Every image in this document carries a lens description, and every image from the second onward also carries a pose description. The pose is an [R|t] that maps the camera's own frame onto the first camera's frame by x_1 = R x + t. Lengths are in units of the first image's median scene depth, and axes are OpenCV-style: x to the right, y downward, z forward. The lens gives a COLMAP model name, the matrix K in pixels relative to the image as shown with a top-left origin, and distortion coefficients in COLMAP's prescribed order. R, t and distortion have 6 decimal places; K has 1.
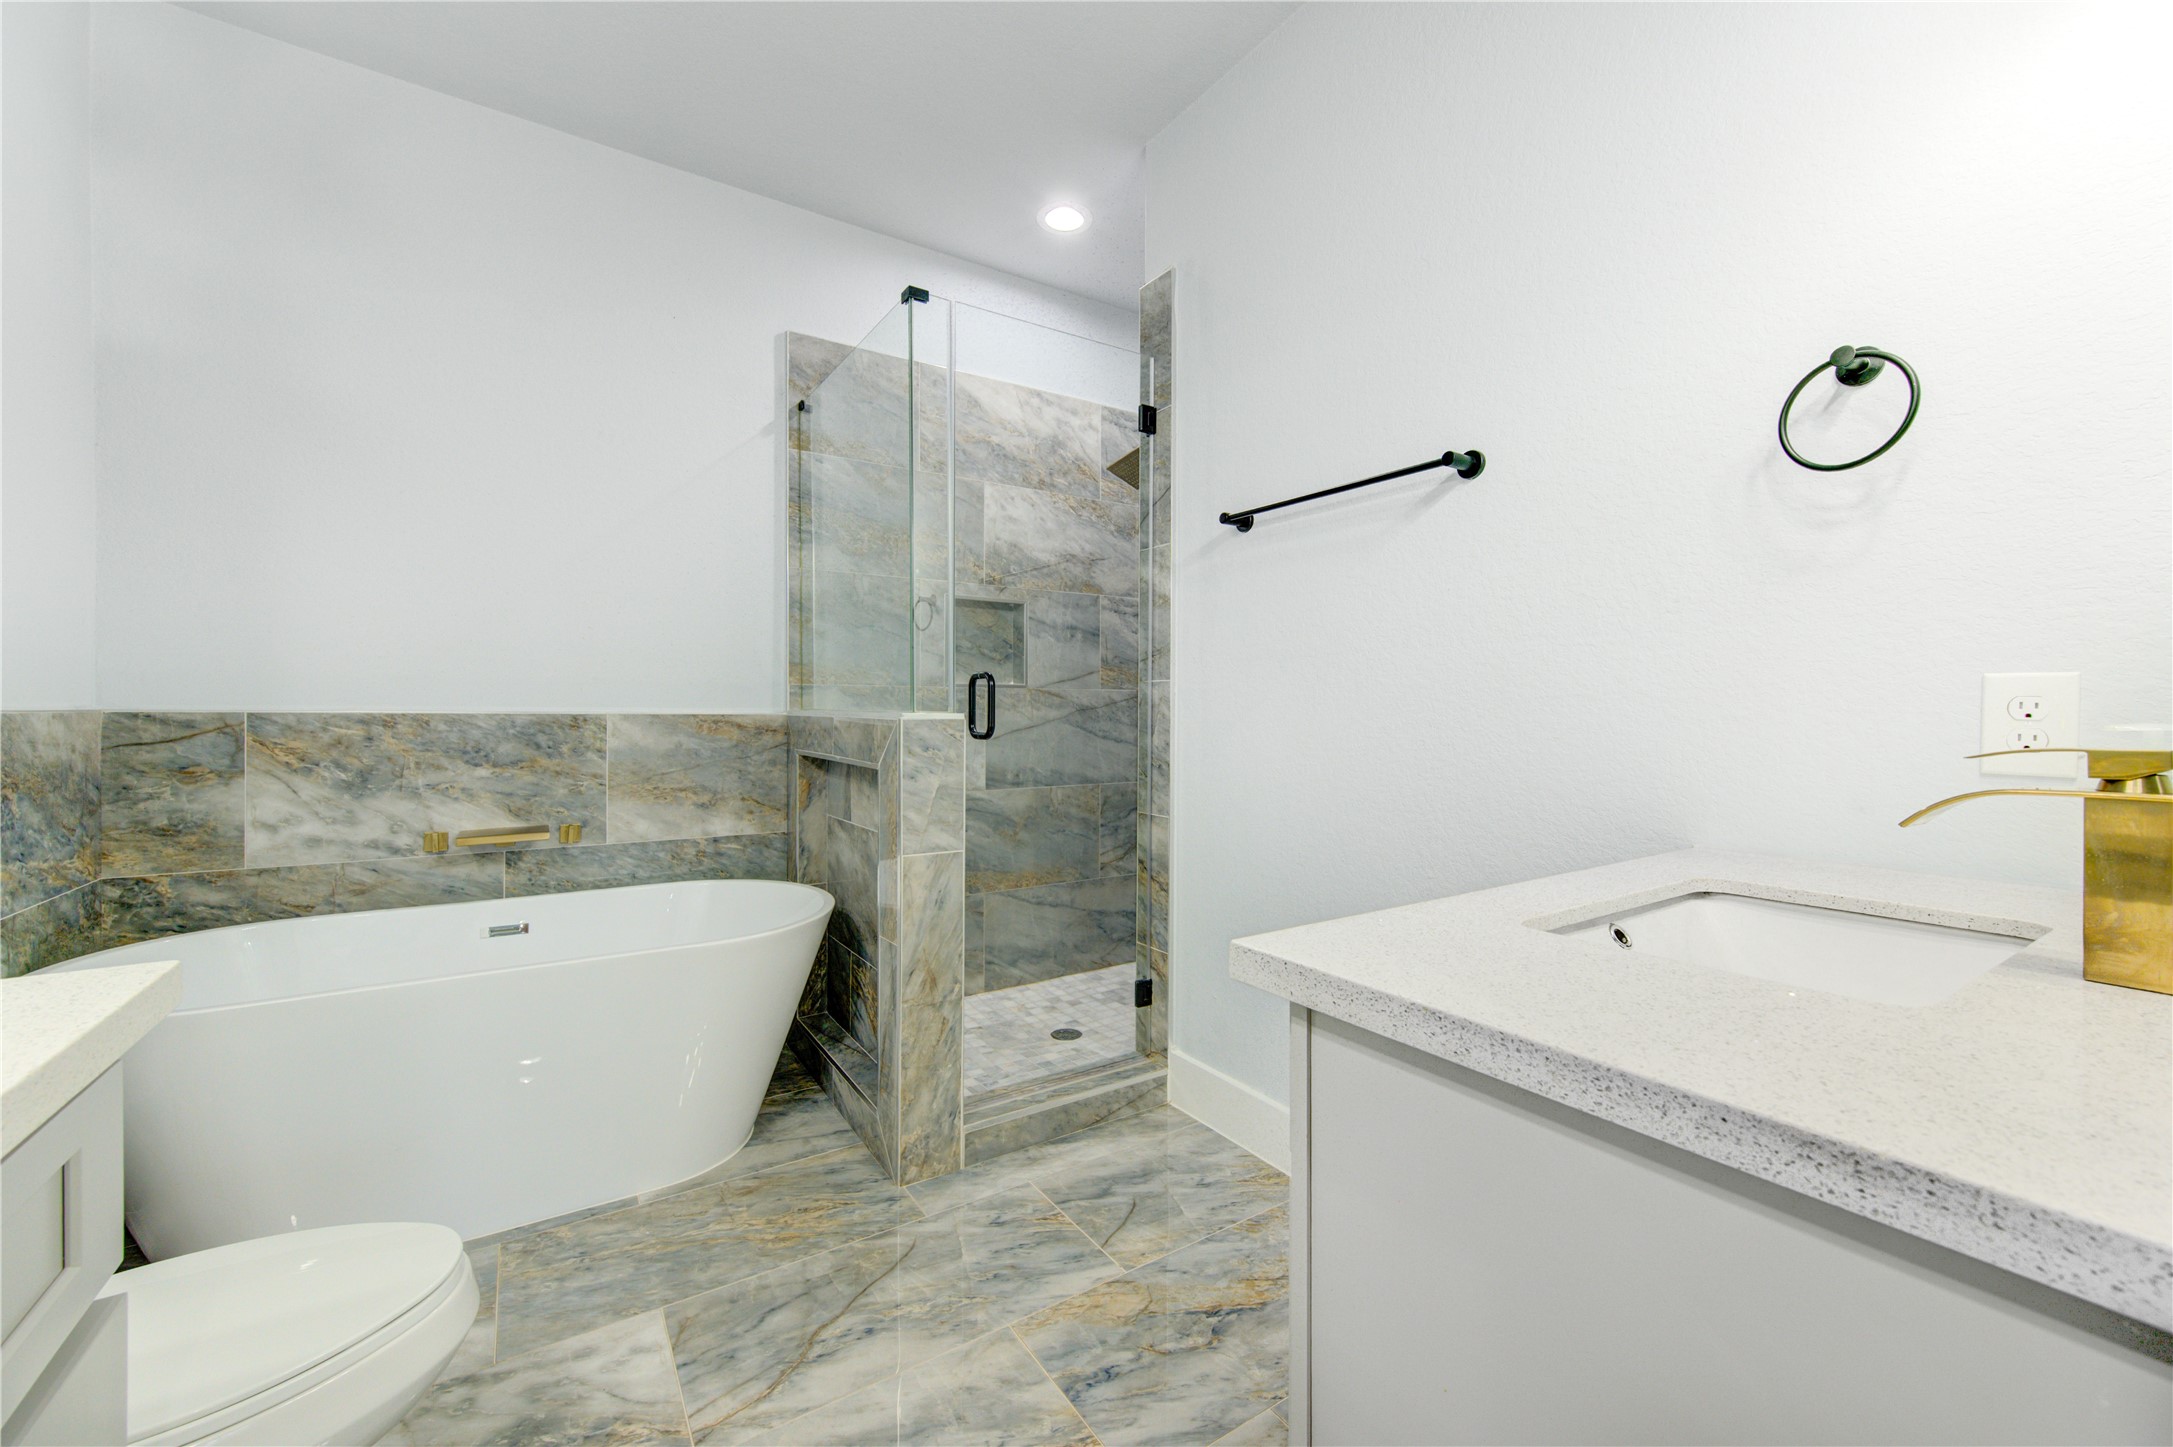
lens RADIAL K [[856.0, 0, 1092.2], [0, 856.0, 710.5], [0, 0, 1]] dist [0.000437, -0.000851]
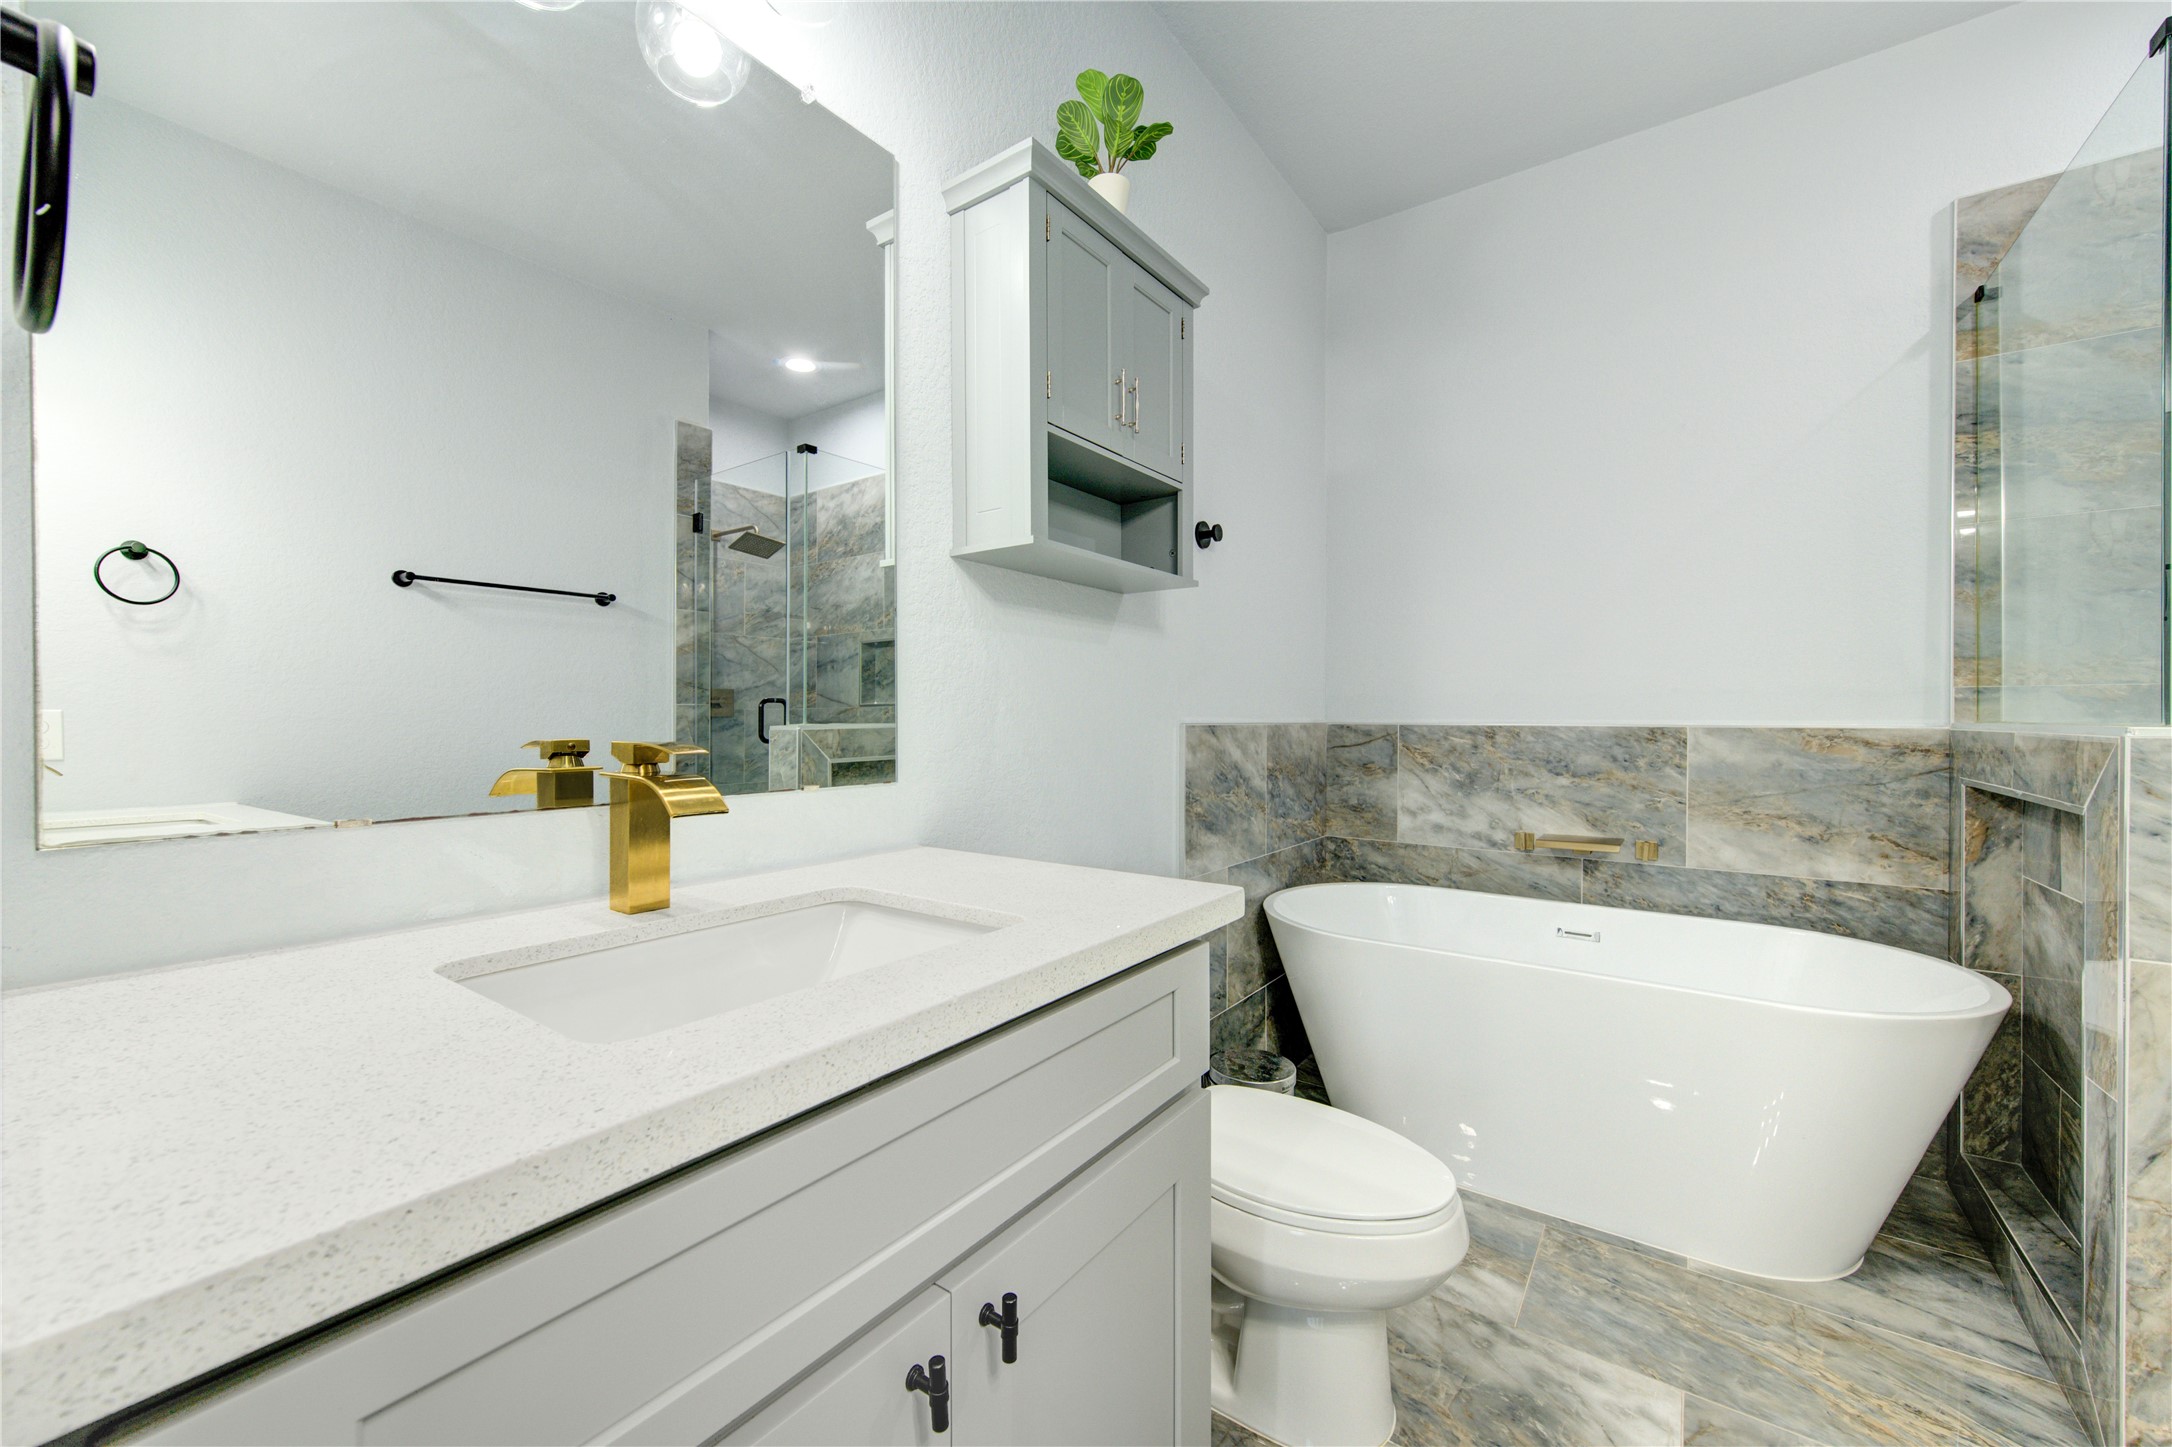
lens RADIAL K [[860.5, 0, 1086.0], [0, 860.5, 723.5], [0, 0, 1]] dist [0.001480, 0.000419]
pose [[0.354704, 0.000779, -0.934978, 0.077488], [-0.001578, 0.999999, 0.000234, 0.001078], [0.934977, 0.001392, 0.354705, 0.064290]]
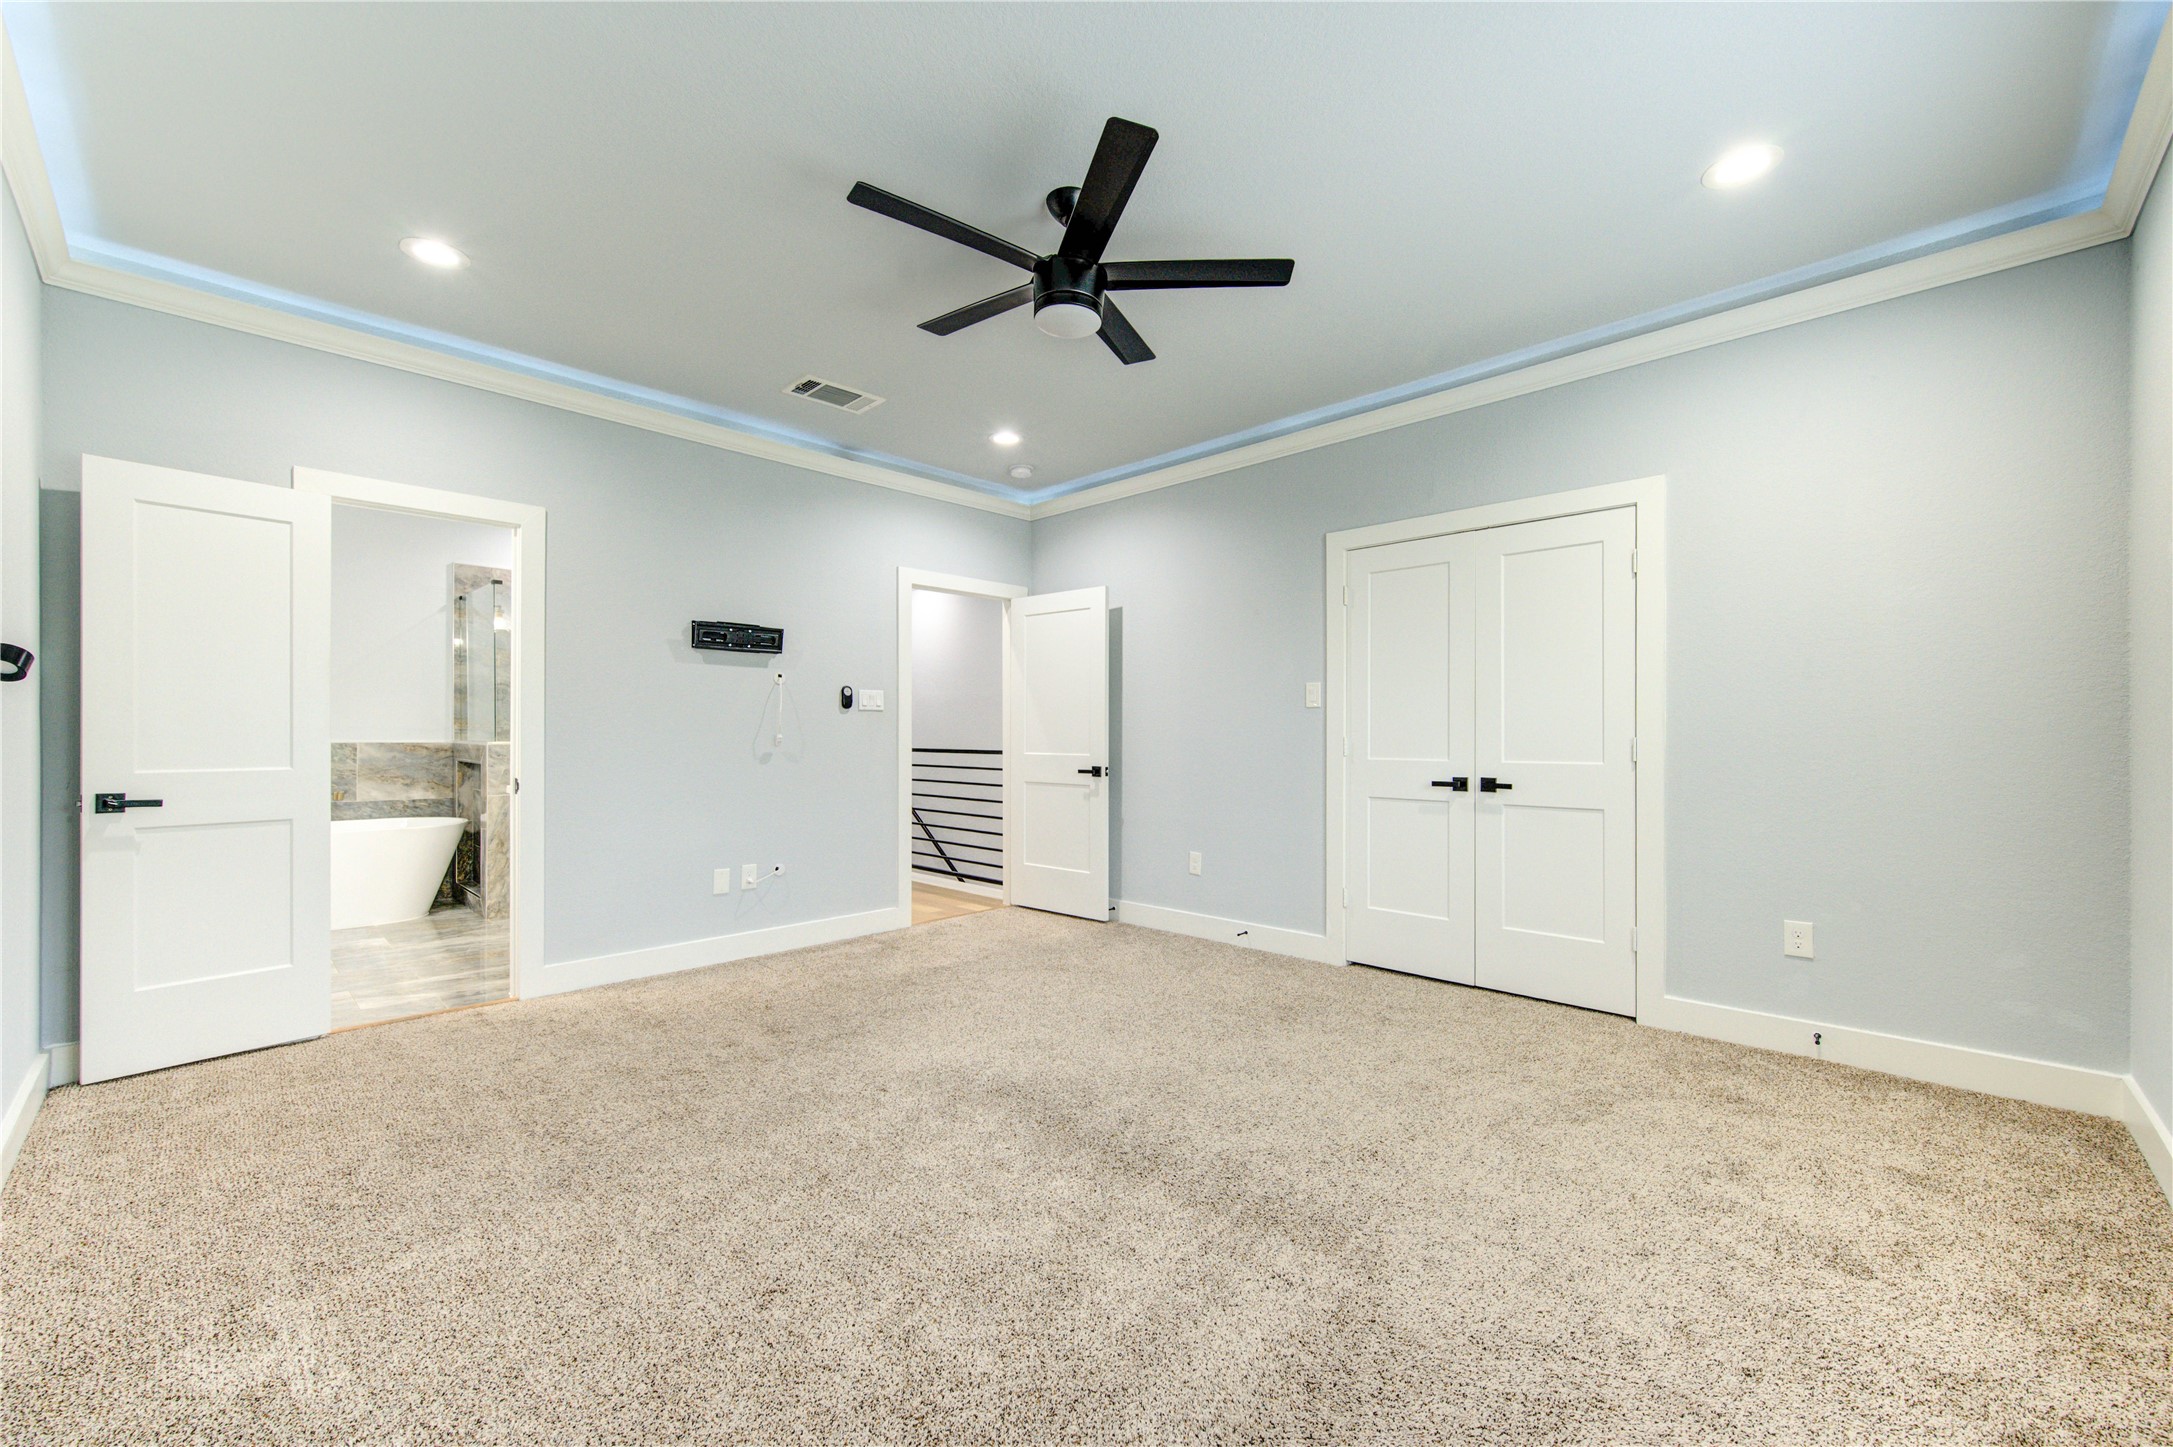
lens RADIAL K [[854.4, 0, 1089.0], [0, 854.4, 734.7], [0, 0, 1]] dist [-0.003674, -0.000199]
pose [[0.977297, -0.001544, 0.211866, 0.858986], [0.001937, 0.999997, -0.001644, -0.010132], [-0.211863, 0.002017, 0.977297, -1.633717]]
